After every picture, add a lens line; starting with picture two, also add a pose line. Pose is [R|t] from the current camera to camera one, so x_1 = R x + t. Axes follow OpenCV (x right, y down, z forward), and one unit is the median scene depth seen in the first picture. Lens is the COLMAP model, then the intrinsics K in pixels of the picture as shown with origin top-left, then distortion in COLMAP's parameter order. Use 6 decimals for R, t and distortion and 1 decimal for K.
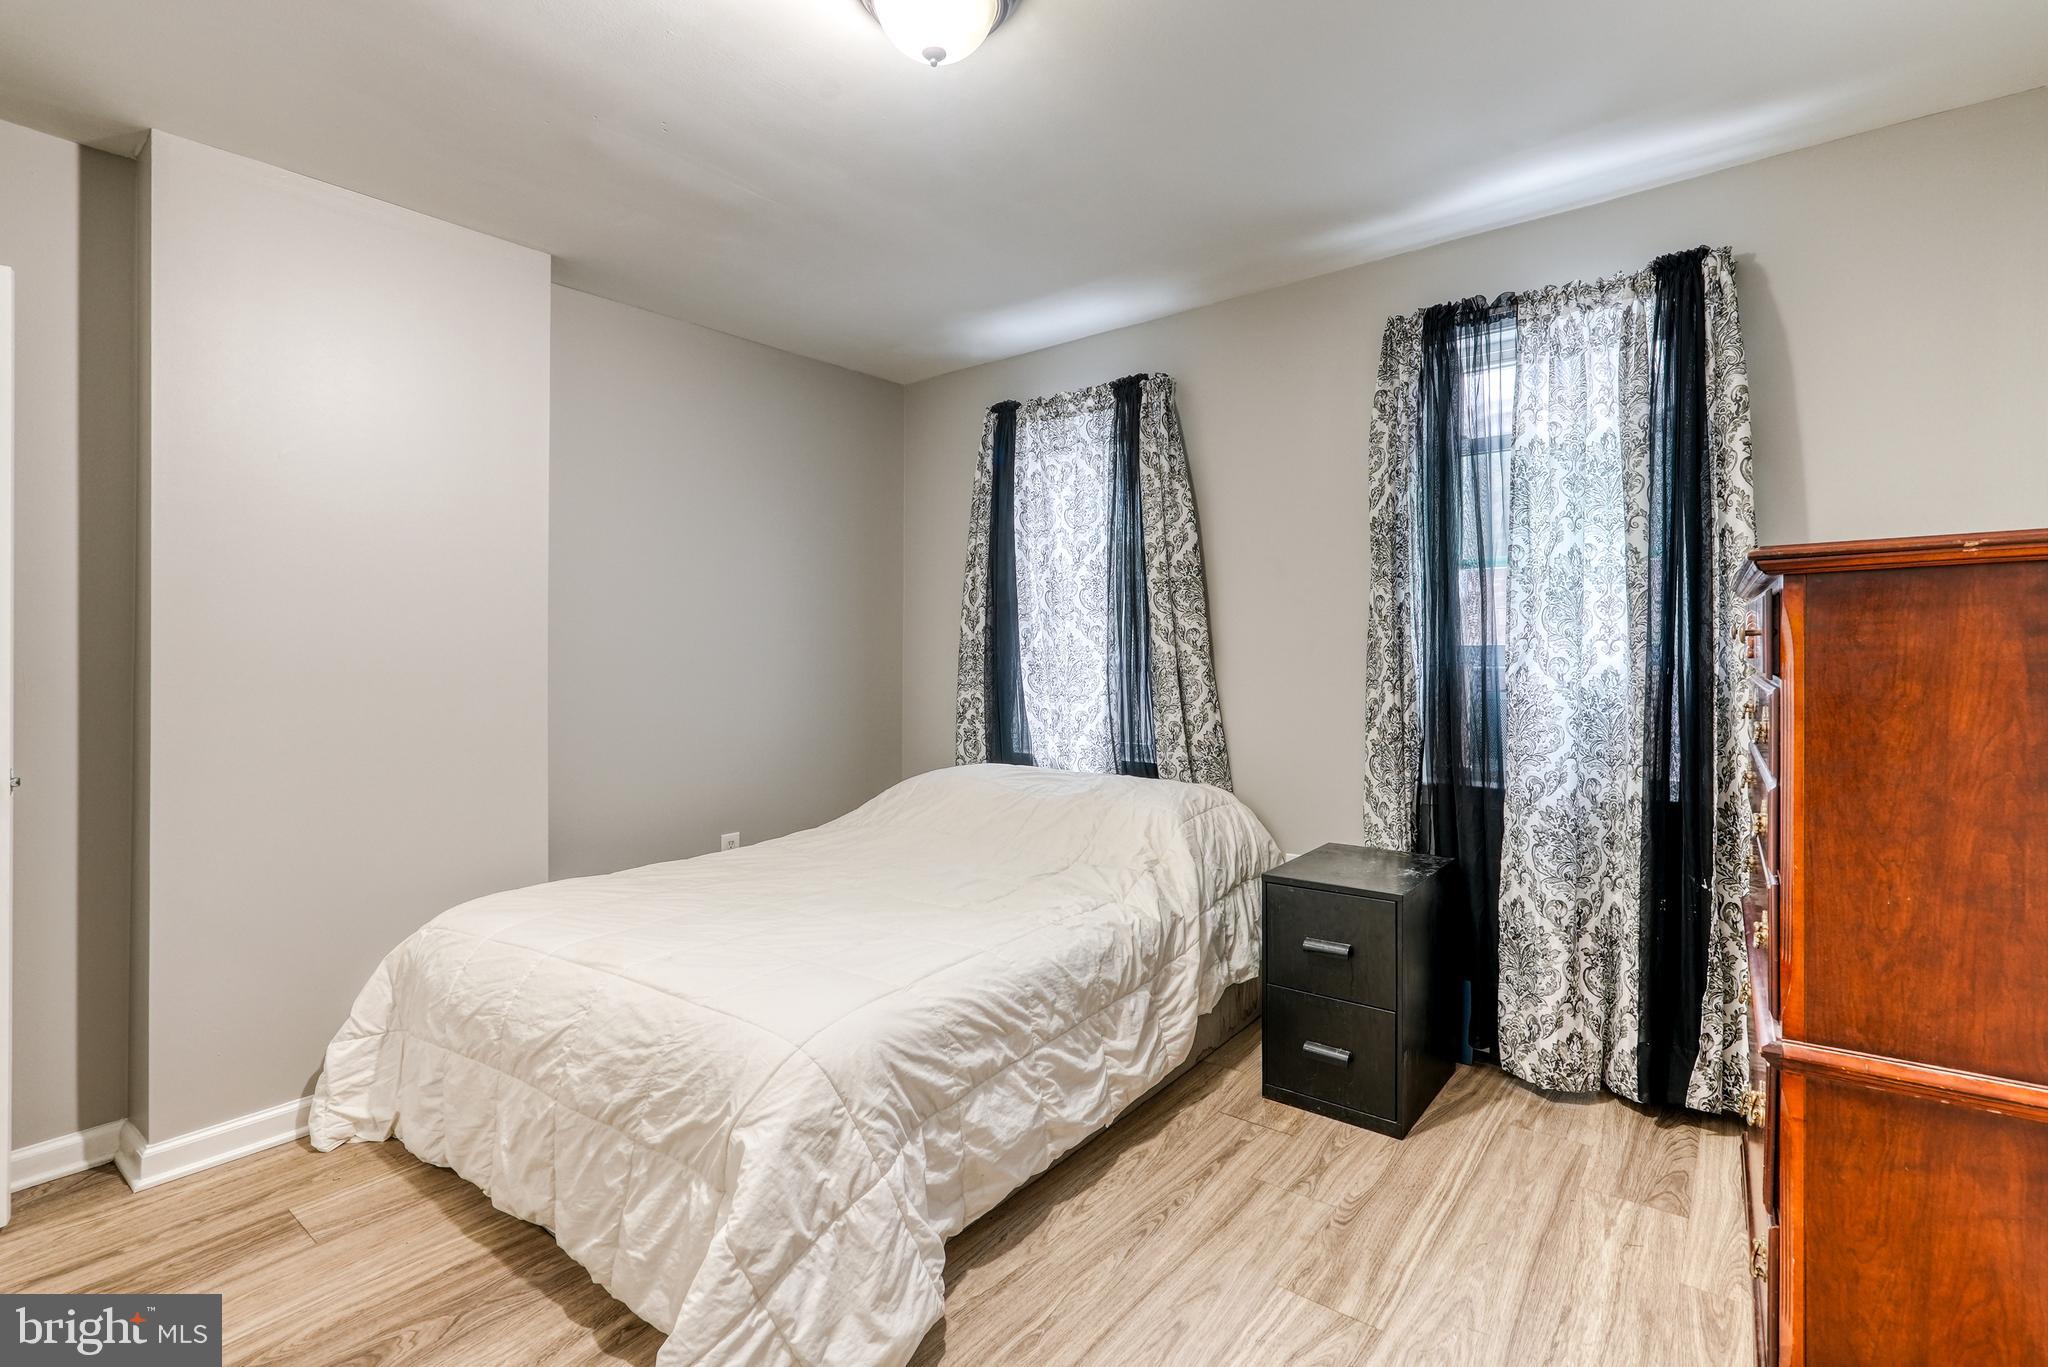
lens RADIAL K [[934.8, 0, 1042.1], [0, 934.8, 654.4], [0, 0, 1]] dist [-0.003895, 0.002967]
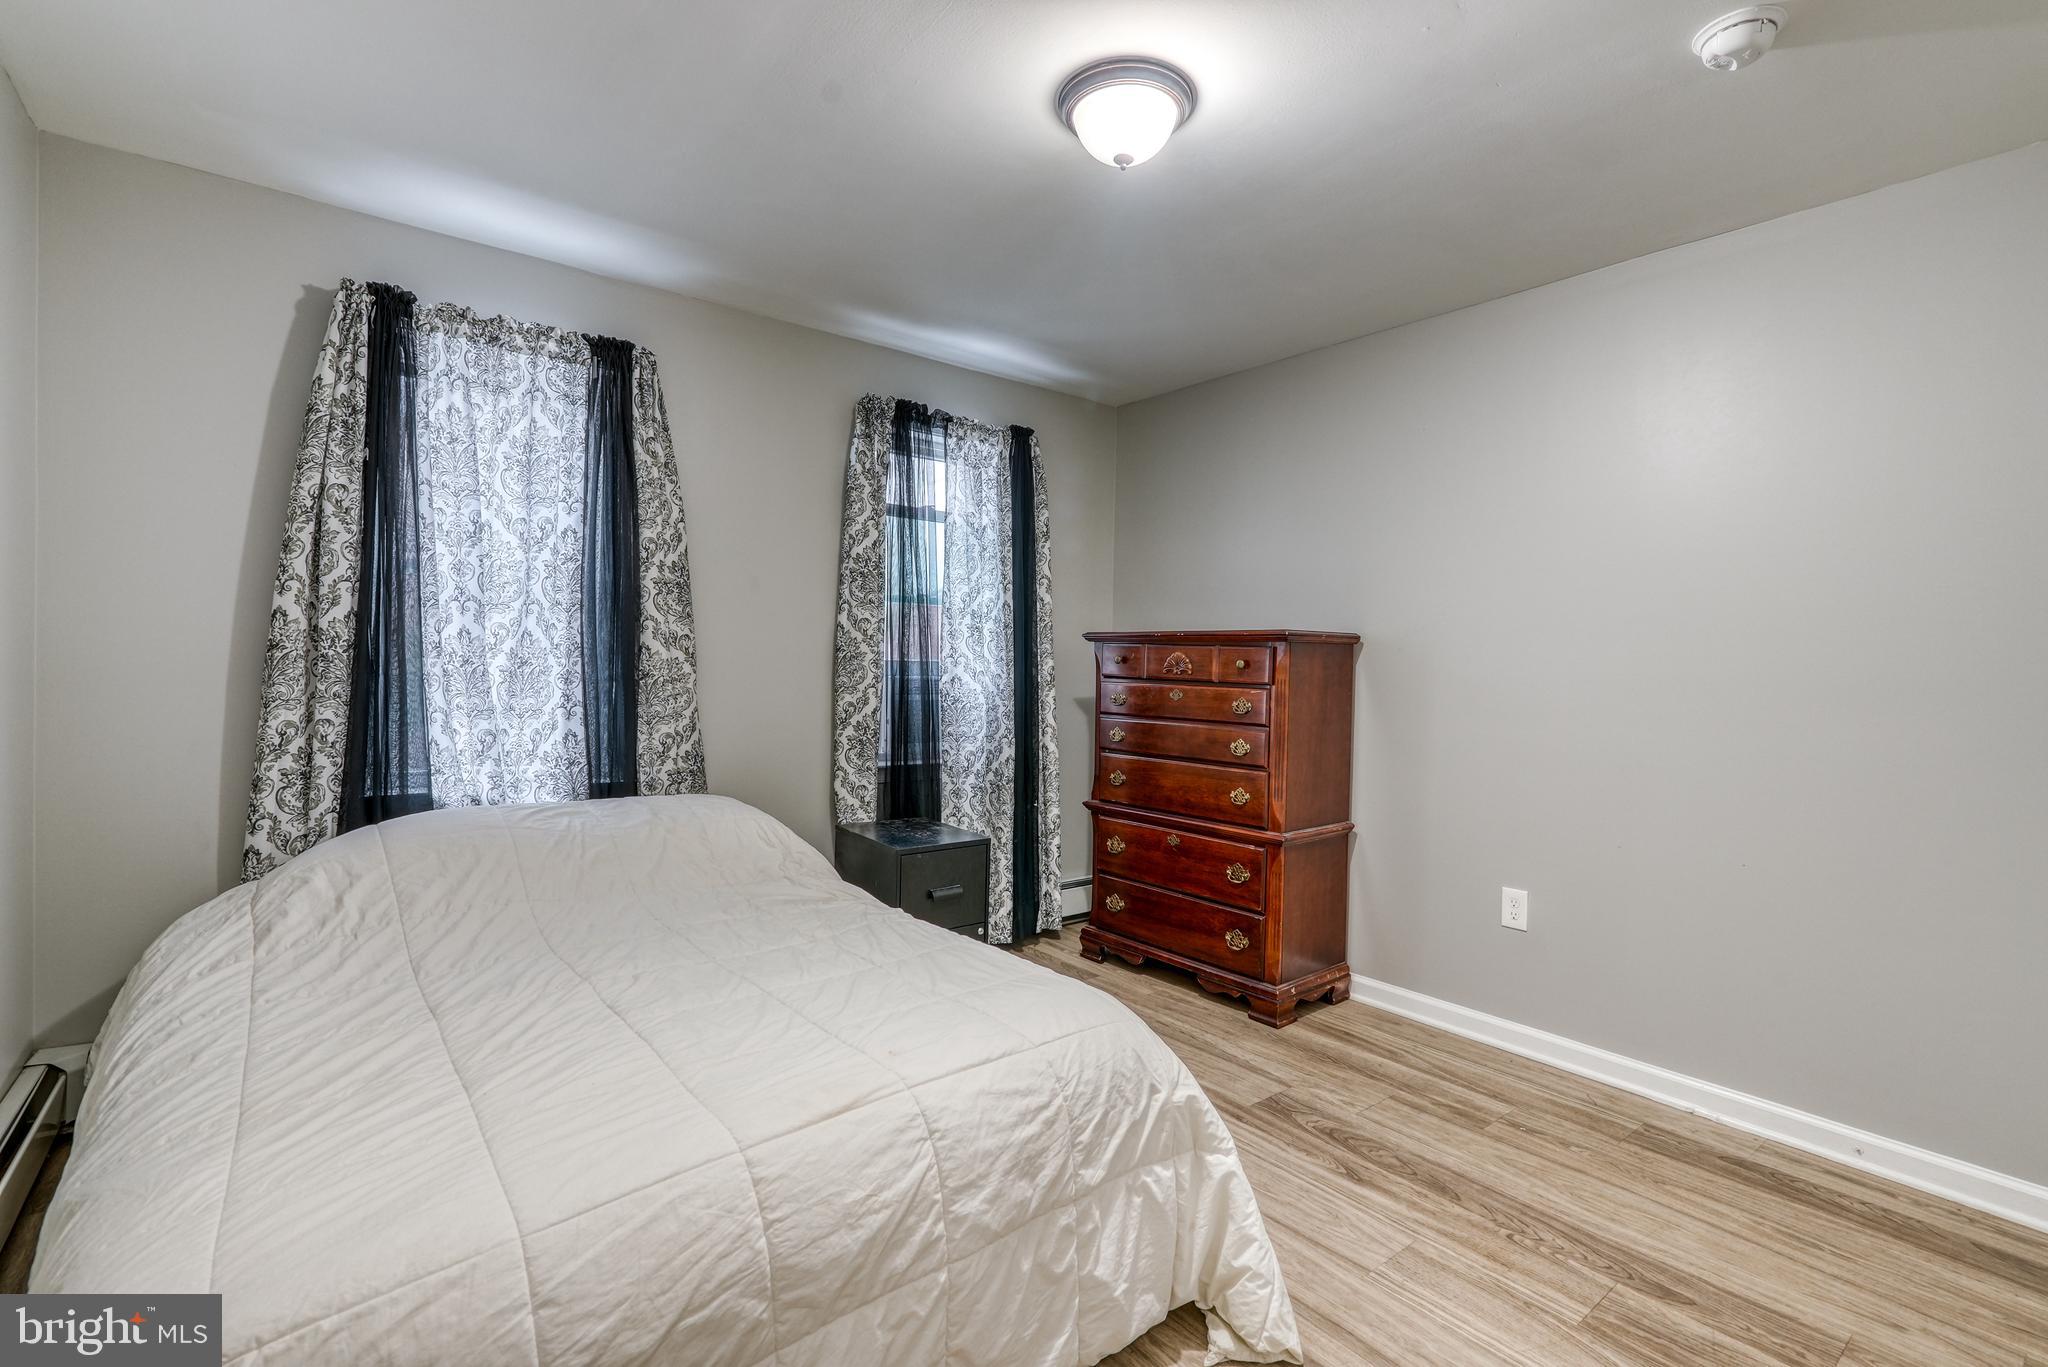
lens RADIAL K [[934.8, 0, 1023.2], [0, 934.8, 685.8], [0, 0, 1]] dist [-0.003895, 0.002967]
pose [[0.234131, -0.008041, 0.972172, -0.681098], [-0.022109, 0.999663, 0.013593, 0.004167], [-0.971954, -0.024676, 0.233875, 0.434899]]
